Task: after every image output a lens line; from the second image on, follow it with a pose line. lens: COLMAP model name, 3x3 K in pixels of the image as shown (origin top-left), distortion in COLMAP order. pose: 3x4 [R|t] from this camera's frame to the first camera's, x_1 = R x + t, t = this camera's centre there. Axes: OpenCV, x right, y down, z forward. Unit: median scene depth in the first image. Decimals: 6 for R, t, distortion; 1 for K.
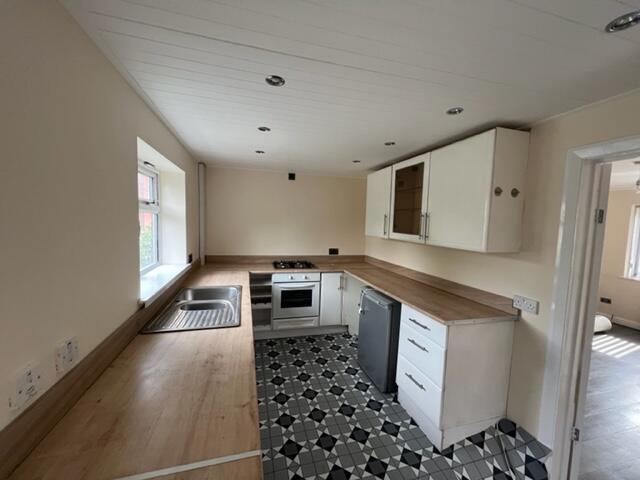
lens RADIAL K [[257.5, 0, 318.8], [0, 257.5, 239.5], [0, 0, 1]] dist [0.001920, -0.000044]
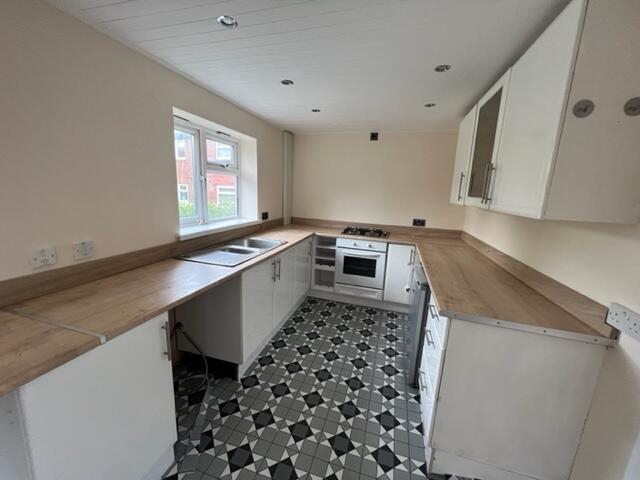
lens RADIAL K [[256.7, 0, 319.9], [0, 256.7, 240.0], [0, 0, 1]] dist [-0.003188, 0.000305]
pose [[0.843956, 0.106778, -0.525677, 0.288251], [-0.055773, 0.992143, 0.111988, 0.032597], [0.533505, -0.065195, 0.843281, 0.121257]]
